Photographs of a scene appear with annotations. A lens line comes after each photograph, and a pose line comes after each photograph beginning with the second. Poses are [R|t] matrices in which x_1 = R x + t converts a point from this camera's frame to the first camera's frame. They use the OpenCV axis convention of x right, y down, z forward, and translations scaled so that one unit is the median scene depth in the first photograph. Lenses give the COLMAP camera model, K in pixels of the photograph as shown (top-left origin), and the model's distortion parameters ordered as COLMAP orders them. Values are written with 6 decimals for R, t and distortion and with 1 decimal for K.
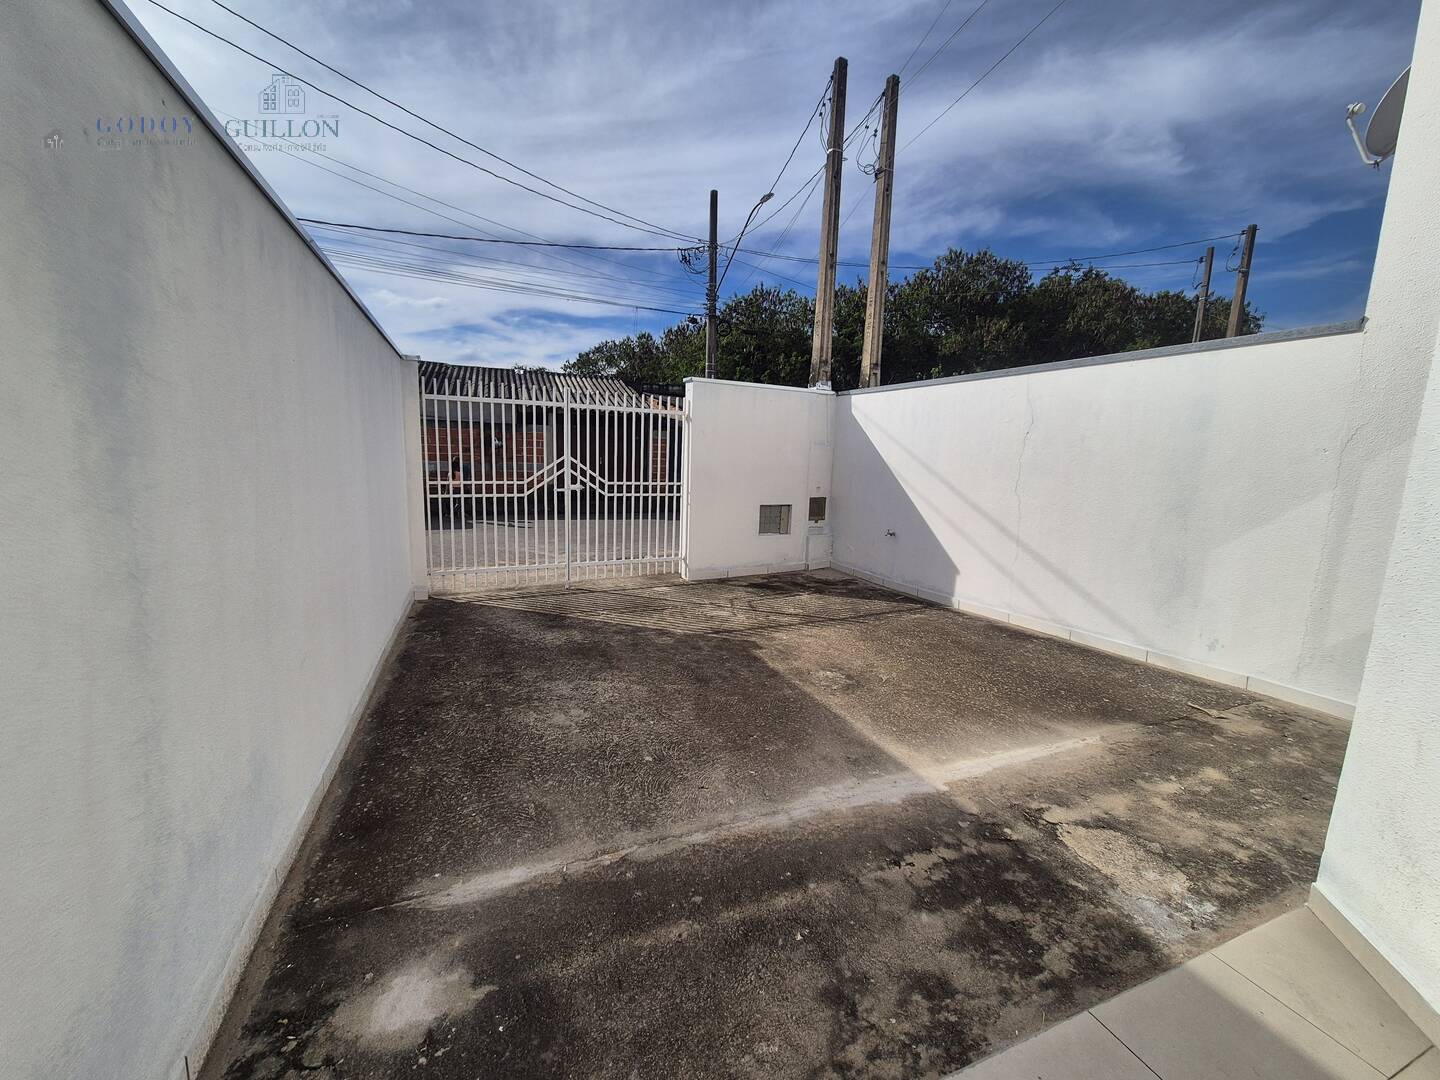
lens RADIAL K [[591.9, 0, 717.8], [0, 591.9, 546.3], [0, 0, 1]] dist [-0.001505, 0.001278]
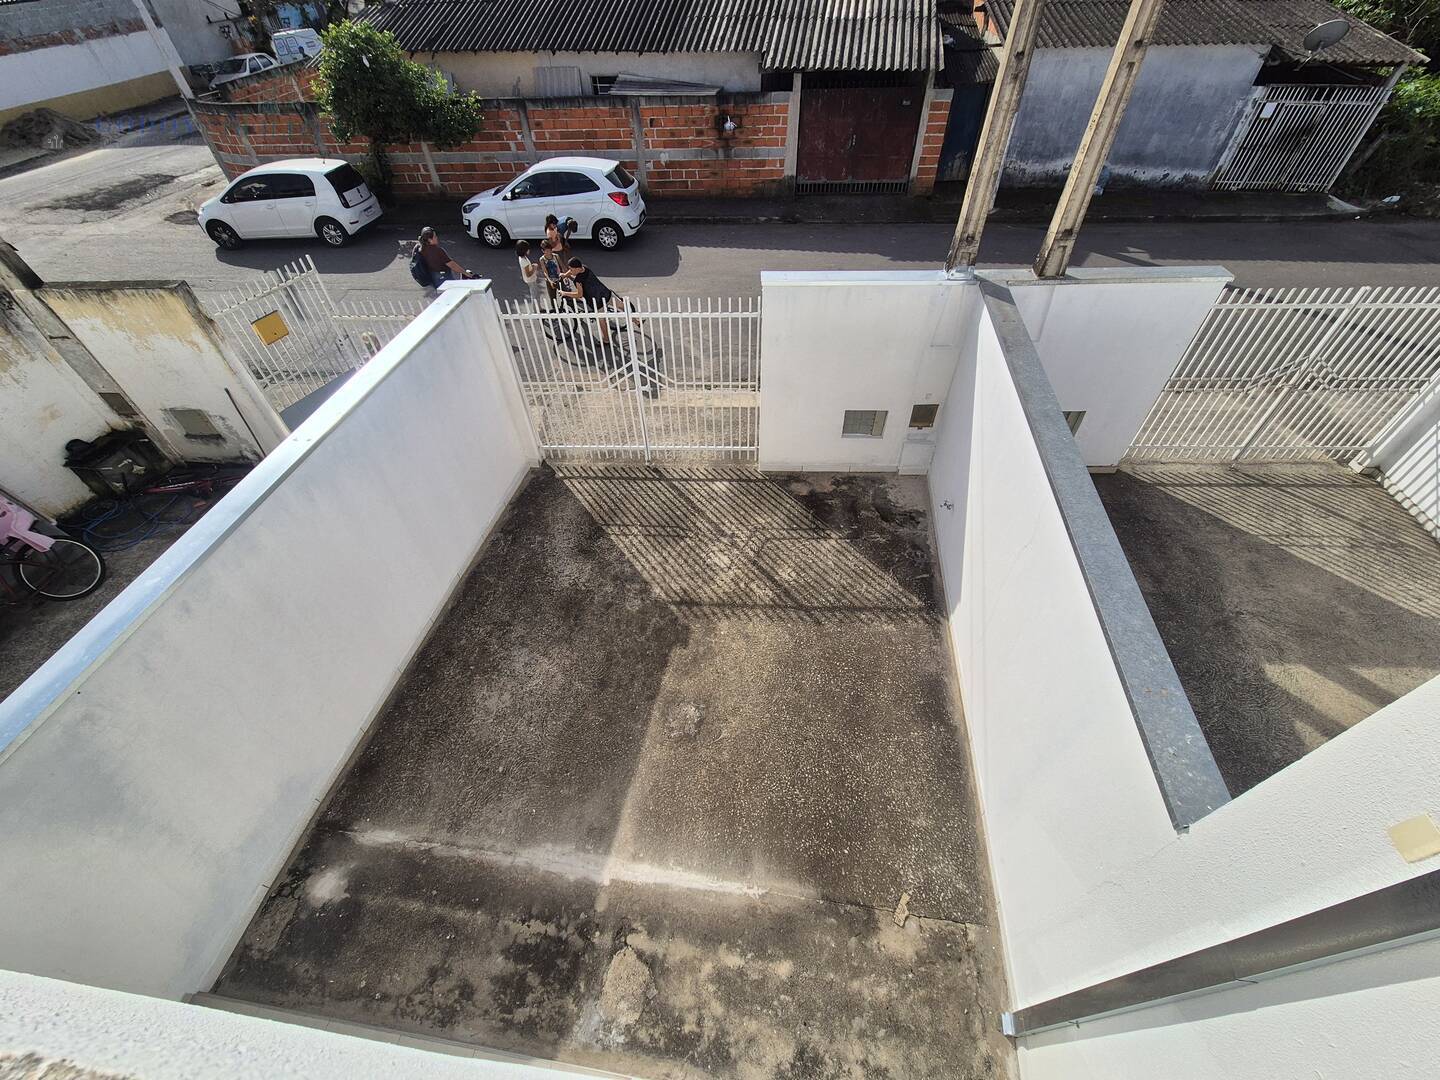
lens RADIAL K [[591.9, 0, 717.8], [0, 591.9, 546.3], [0, 0, 1]] dist [-0.001505, 0.001278]
pose [[0.857060, 0.332425, -0.393625, 0.655073], [-0.023196, 0.788123, 0.615081, -0.910324], [0.514694, -0.518031, 0.683179, 0.335564]]
